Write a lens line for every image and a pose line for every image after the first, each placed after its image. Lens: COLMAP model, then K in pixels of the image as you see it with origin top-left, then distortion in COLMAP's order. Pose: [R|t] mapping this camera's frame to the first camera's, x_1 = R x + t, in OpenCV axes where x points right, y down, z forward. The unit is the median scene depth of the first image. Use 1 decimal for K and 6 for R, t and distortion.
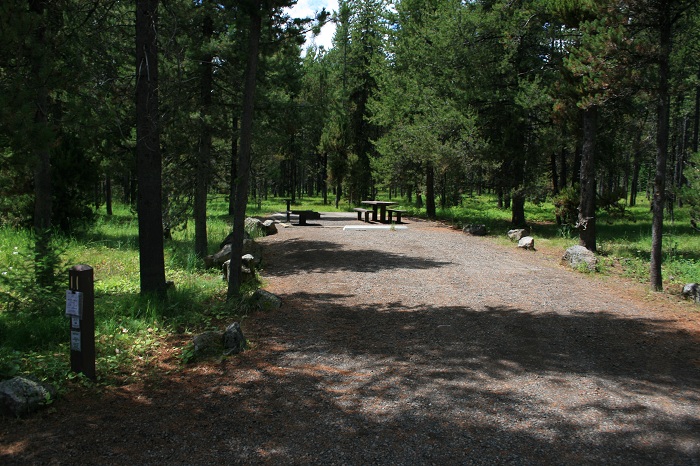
lens RADIAL K [[582.8, 0, 350.0], [0, 582.8, 233.0], [0, 0, 1]] dist [0.000235, -0.000014]
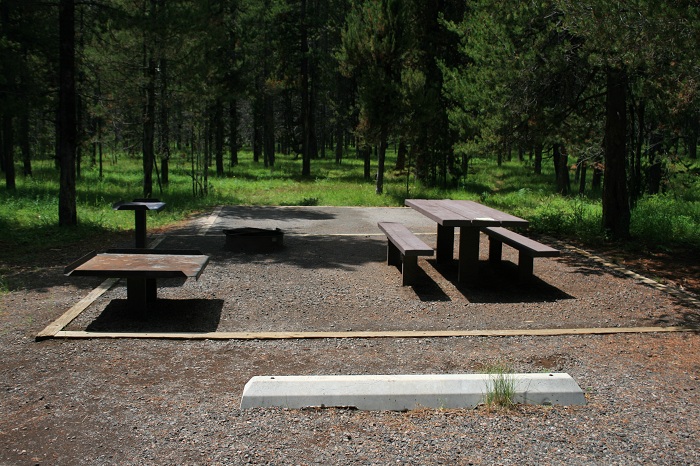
lens RADIAL K [[779.1, 0, 350.0], [0, 779.1, 233.0], [0, 0, 1]] dist [-0.005646, -0.003911]
pose [[0.992739, 0.015737, -0.119253, 0.029599], [-0.010660, 0.999014, 0.043087, -0.039323], [0.119813, -0.041503, 0.991929, 0.416316]]
